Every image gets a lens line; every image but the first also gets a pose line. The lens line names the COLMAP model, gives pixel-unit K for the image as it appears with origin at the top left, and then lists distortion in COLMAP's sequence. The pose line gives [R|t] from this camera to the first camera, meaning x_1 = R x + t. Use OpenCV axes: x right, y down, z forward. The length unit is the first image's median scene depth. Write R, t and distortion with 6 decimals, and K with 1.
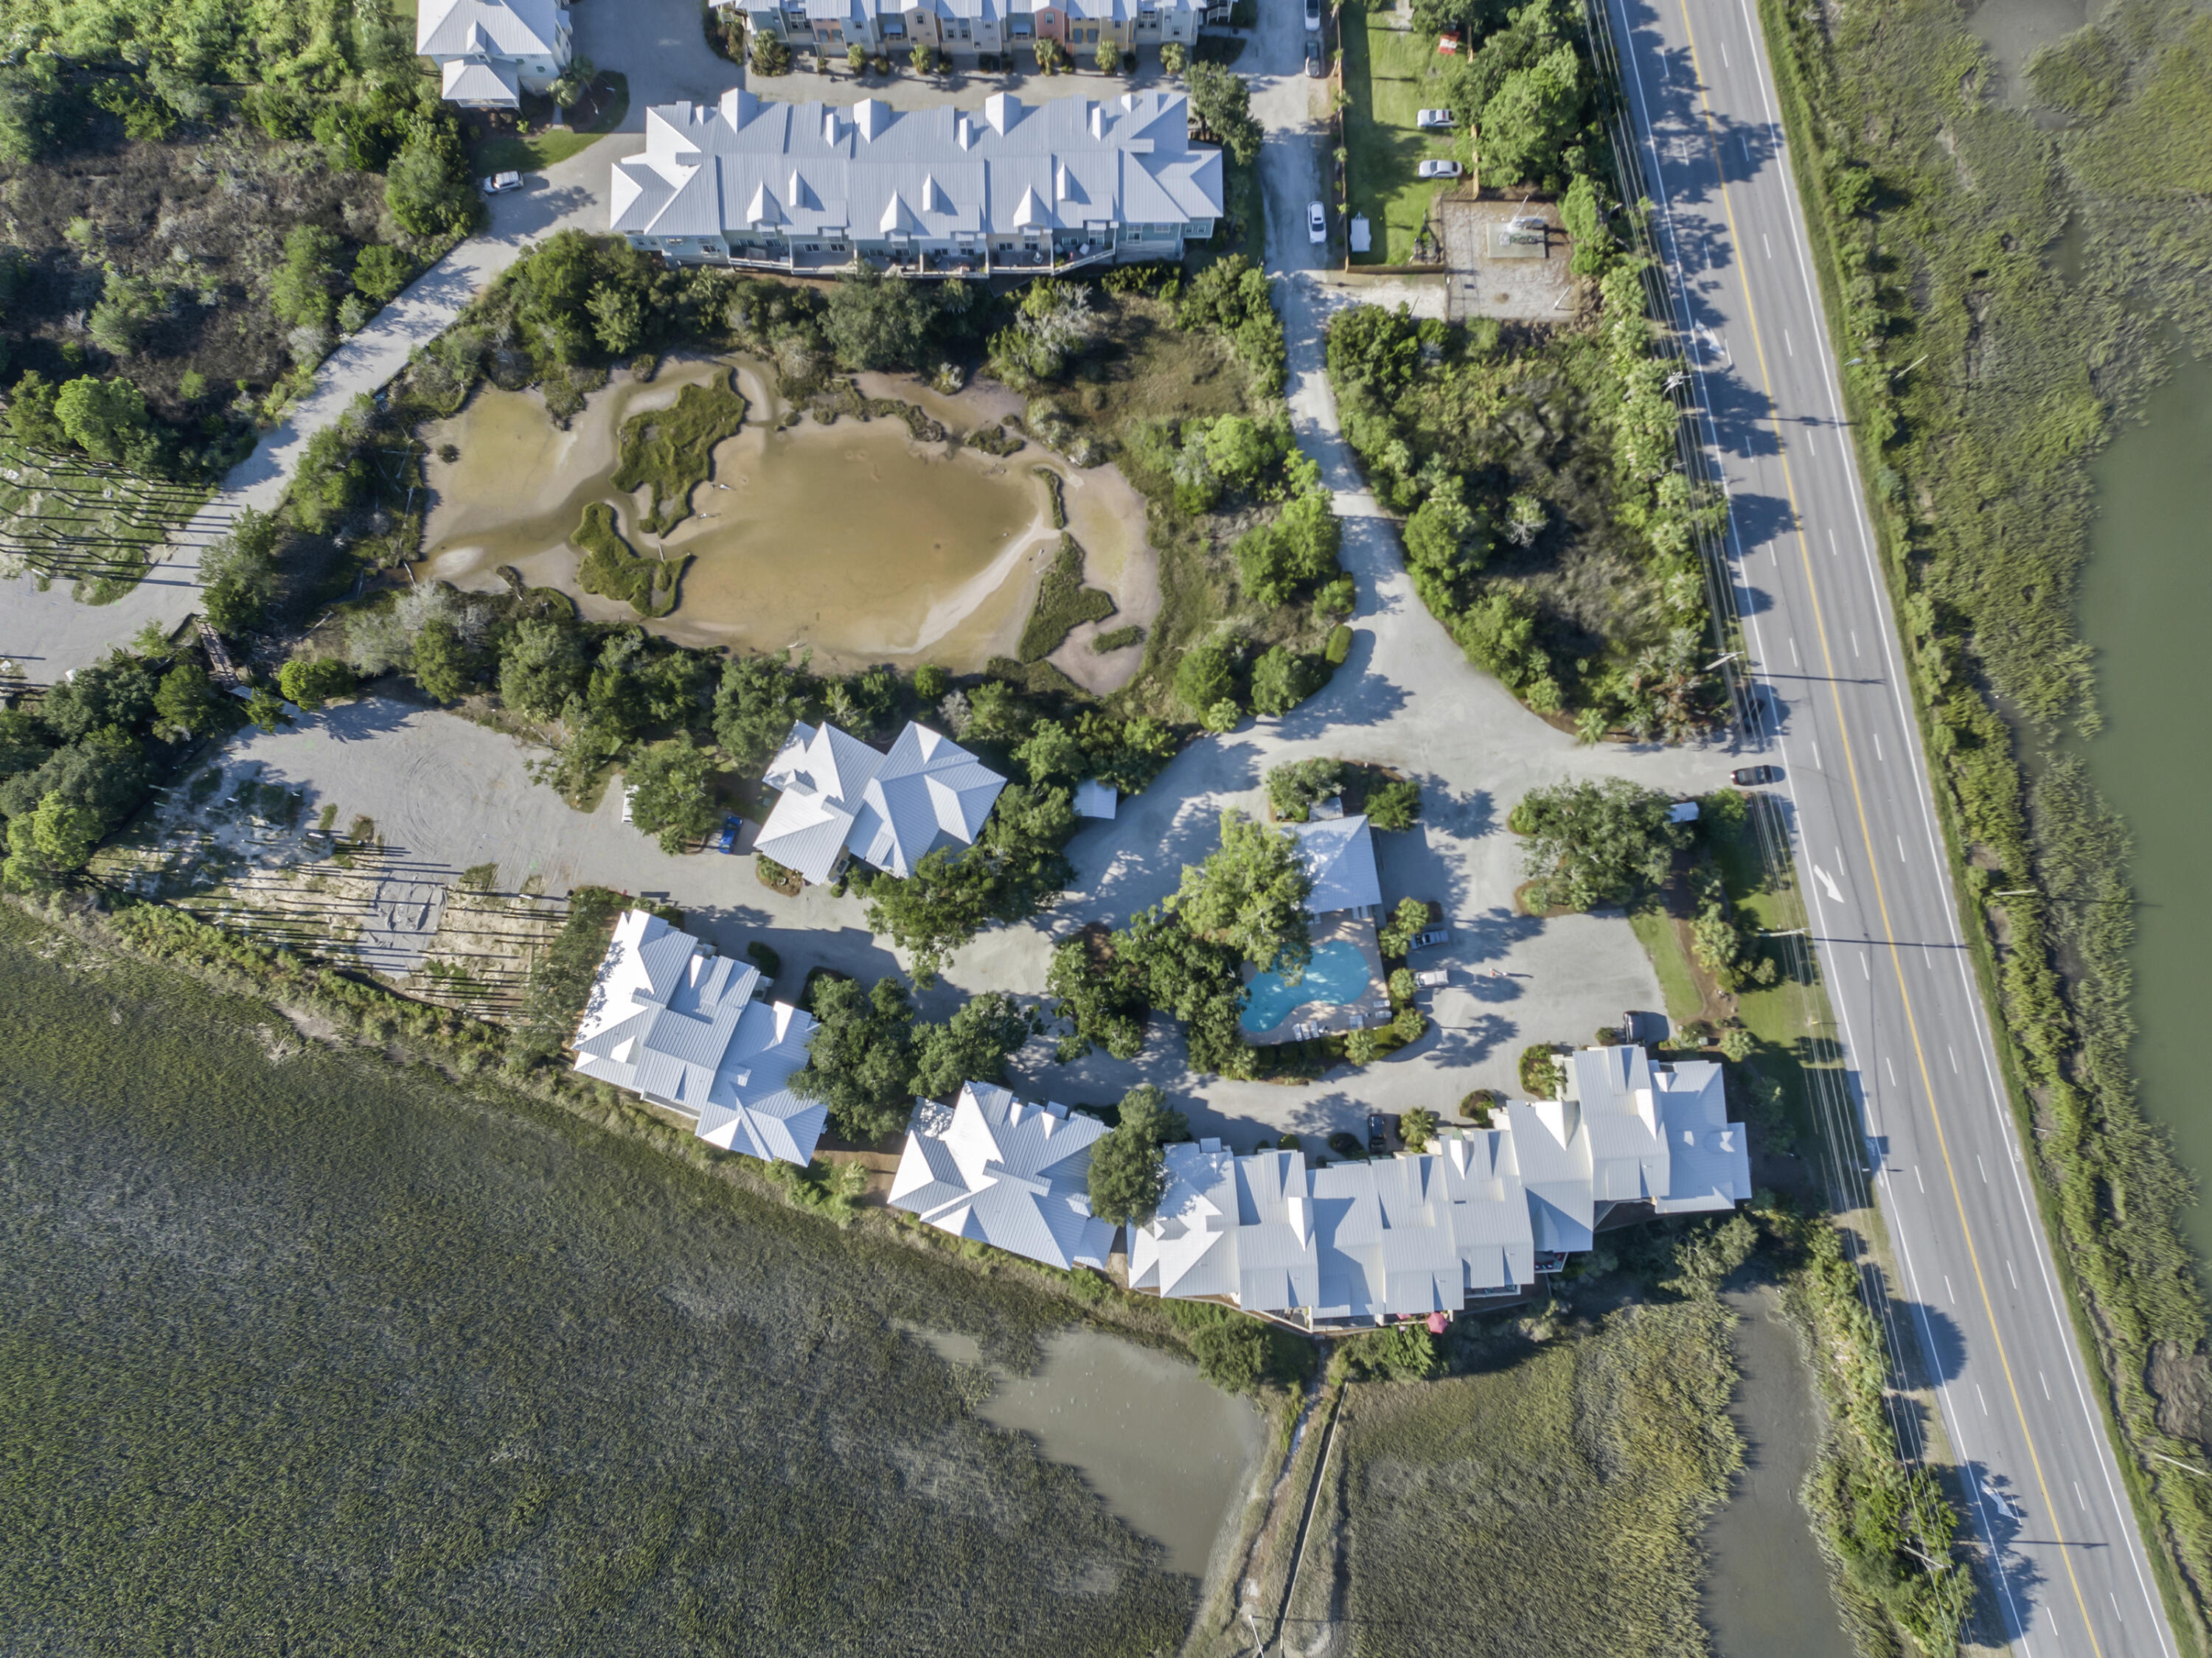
lens RADIAL K [[1714.0, 0, 1106.0], [0, 1714.0, 829.0], [0, 0, 1]] dist [-0.015516, 0.011517]
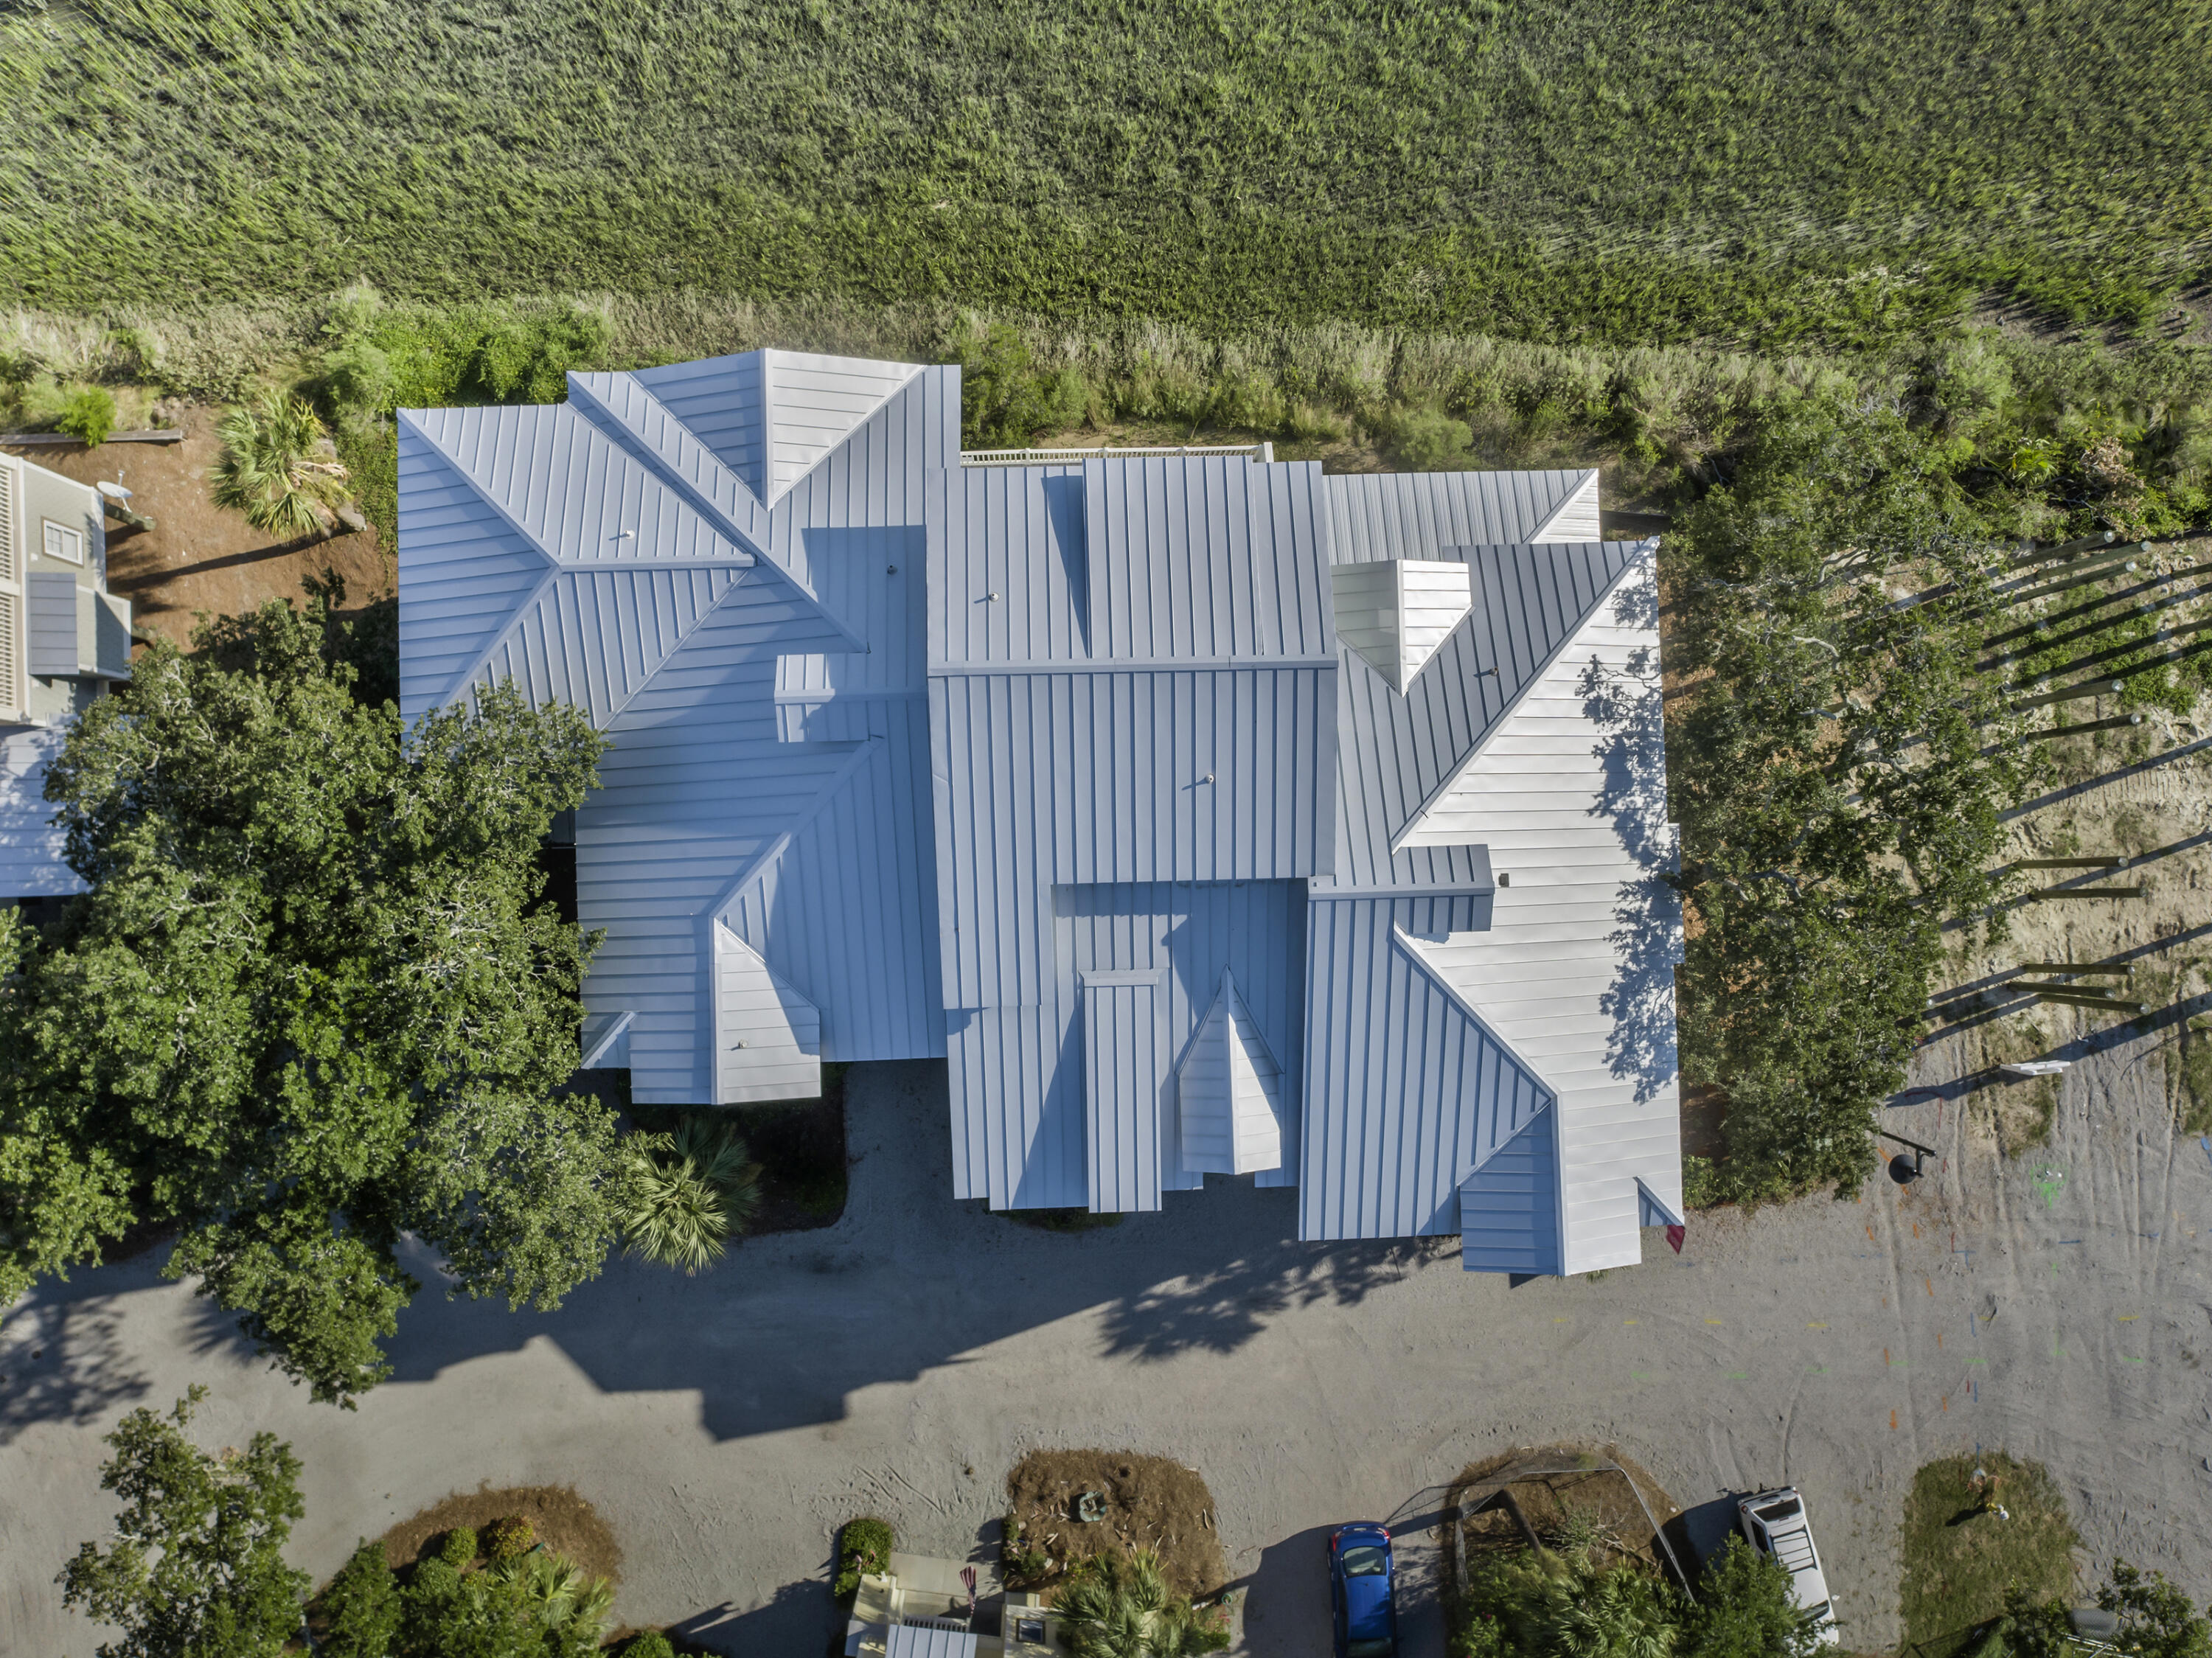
lens RADIAL K [[1714.0, 0, 1106.0], [0, 1714.0, 829.0], [0, 0, 1]] dist [-0.015516, 0.011517]
pose [[-0.933869, 0.352283, -0.061522, -0.211764], [-0.357396, -0.925396, 0.126134, 0.088076], [-0.012497, 0.139780, 0.990104, 0.757028]]
